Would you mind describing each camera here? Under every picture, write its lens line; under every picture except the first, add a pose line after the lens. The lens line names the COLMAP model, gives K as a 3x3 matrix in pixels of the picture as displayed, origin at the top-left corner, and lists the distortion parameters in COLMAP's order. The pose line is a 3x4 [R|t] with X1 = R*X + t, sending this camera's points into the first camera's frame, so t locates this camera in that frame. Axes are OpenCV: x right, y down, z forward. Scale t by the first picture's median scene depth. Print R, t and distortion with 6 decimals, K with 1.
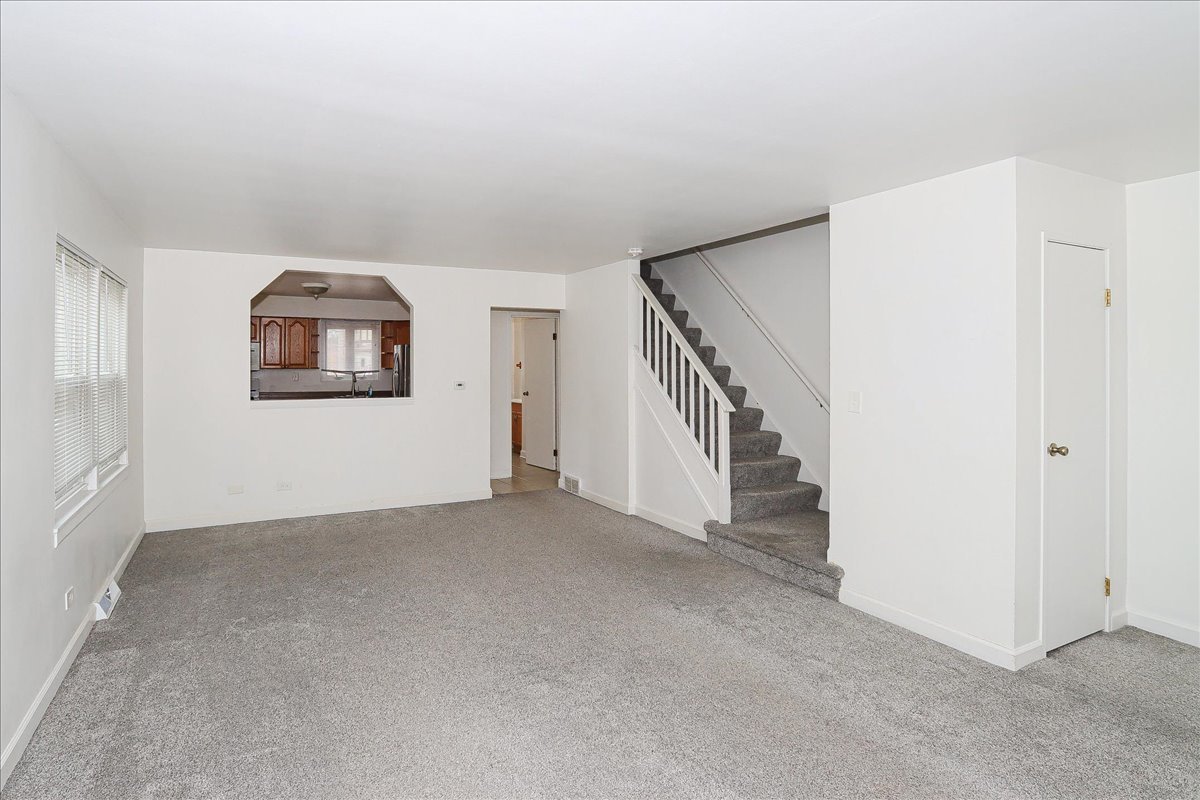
lens RADIAL K [[636.7, 0, 544.0], [0, 636.7, 352.7], [0, 0, 1]] dist [-0.024592, 0.008123]
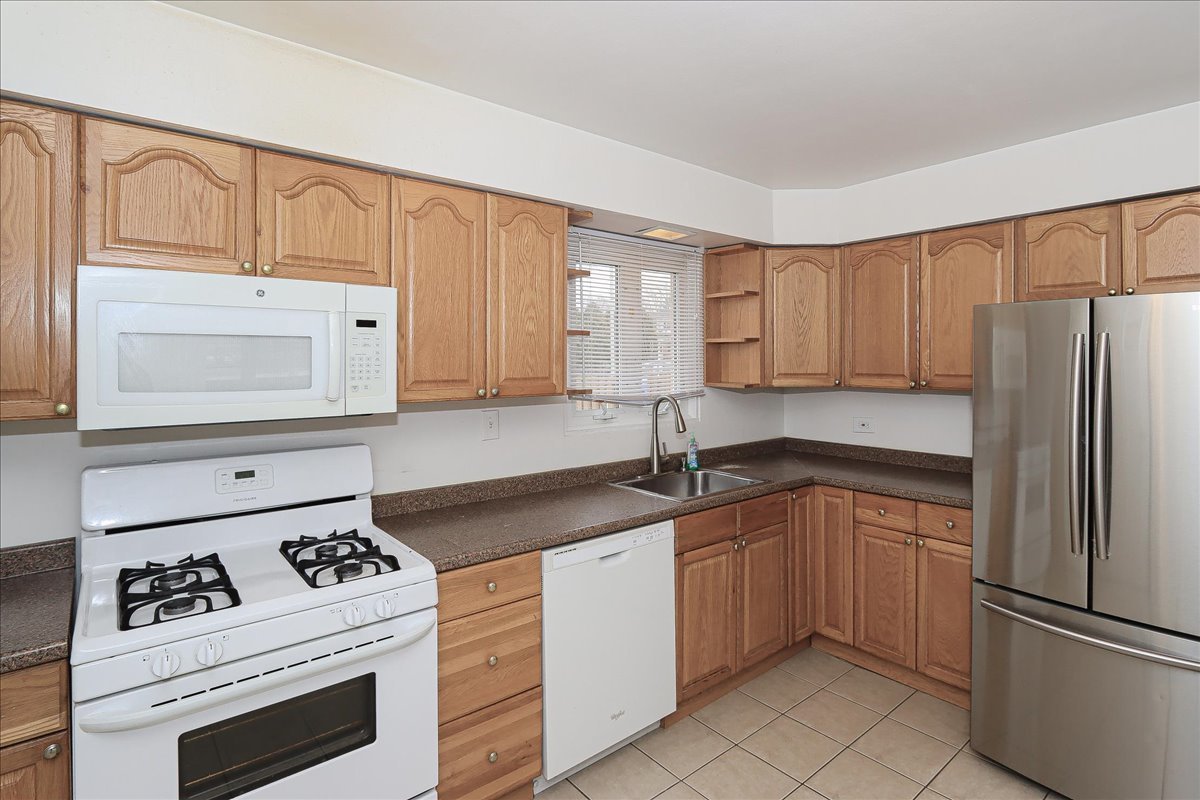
lens RADIAL K [[612.5, 0, 655.7], [0, 612.5, 358.7], [0, 0, 1]] dist [-0.017725, 0.001847]
pose [[0.956250, -0.005831, 0.292494, -0.670053], [0.002461, 0.999926, 0.011889, 0.011039], [-0.292542, -0.010649, 0.956194, 1.217072]]
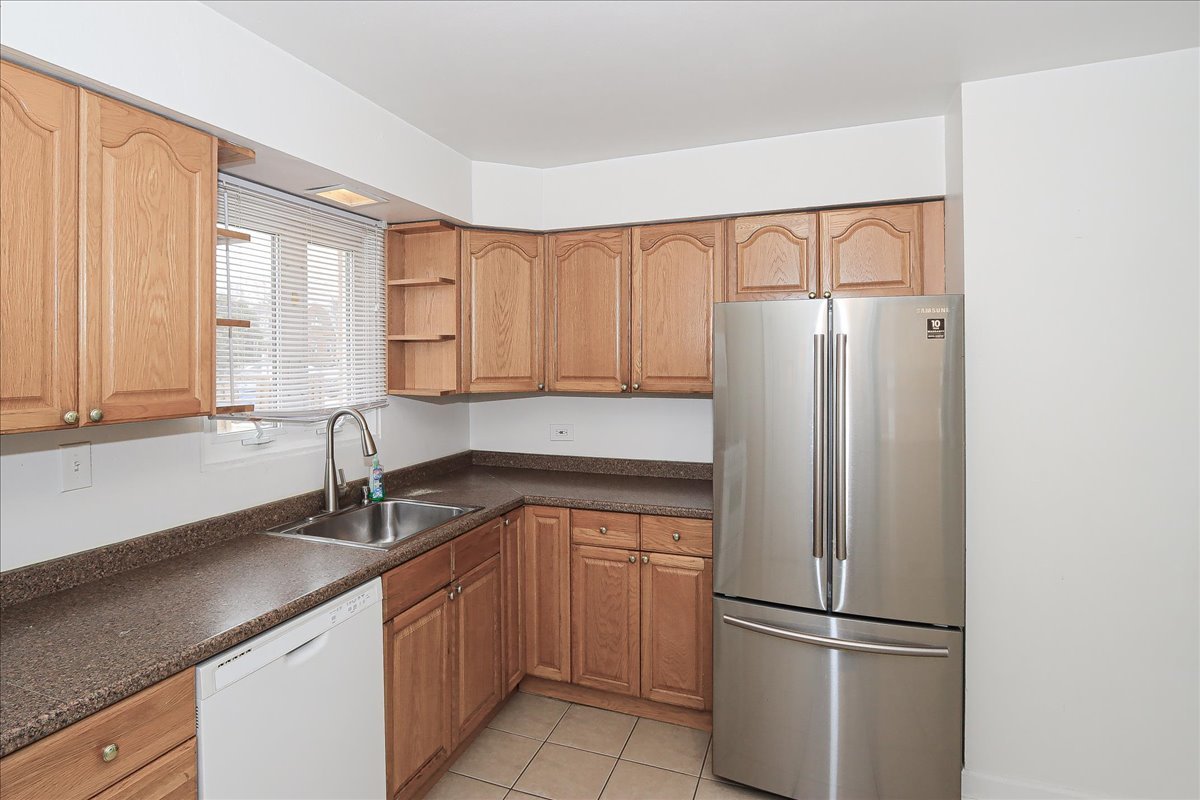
lens RADIAL K [[636.7, 0, 565.1], [0, 636.7, 358.8], [0, 0, 1]] dist [-0.024592, 0.008123]
pose [[0.728544, -0.006287, 0.684970, -0.688514], [-0.001820, 0.999937, 0.011114, 0.011465], [-0.684996, -0.009344, 0.728487, 1.313671]]
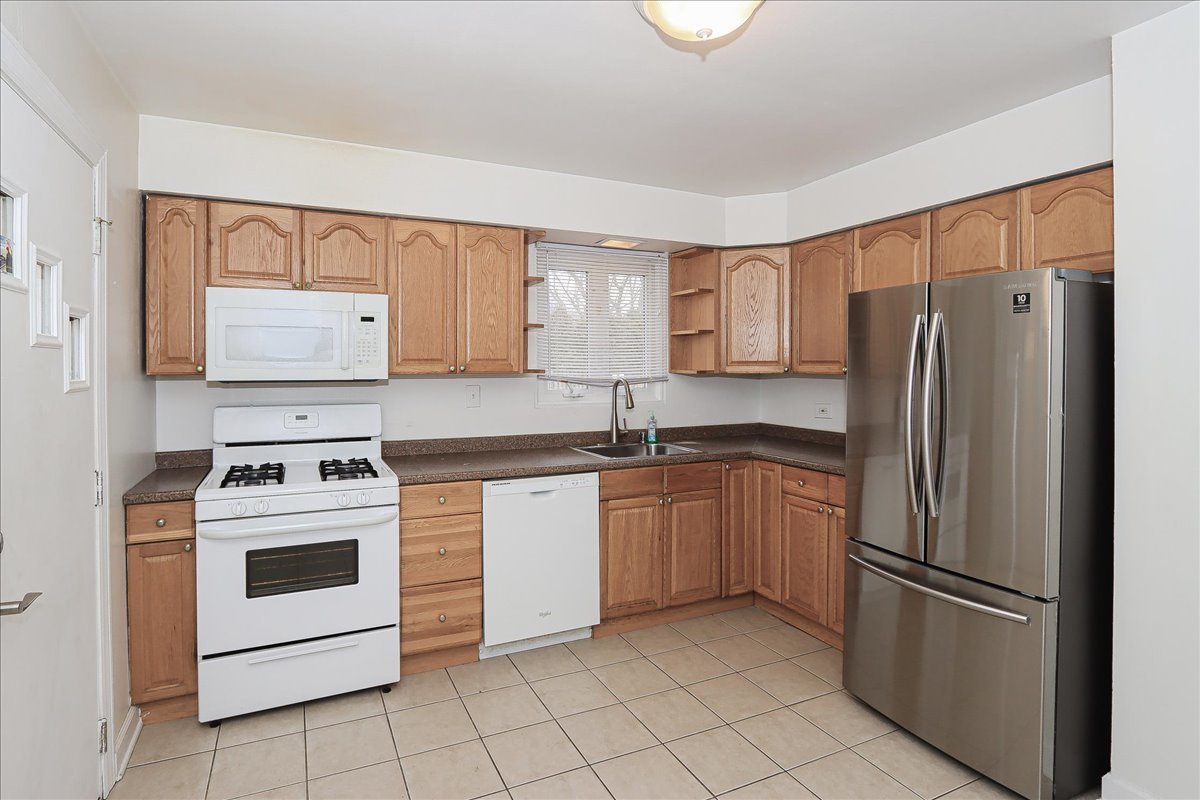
lens RADIAL K [[612.5, 0, 561.9], [0, 612.5, 370.9], [0, 0, 1]] dist [-0.017725, 0.001847]
pose [[0.999747, -0.004406, -0.022077, -0.556966], [0.004868, 0.999769, 0.020924, 0.027530], [0.021980, -0.021026, 0.999537, 1.087214]]
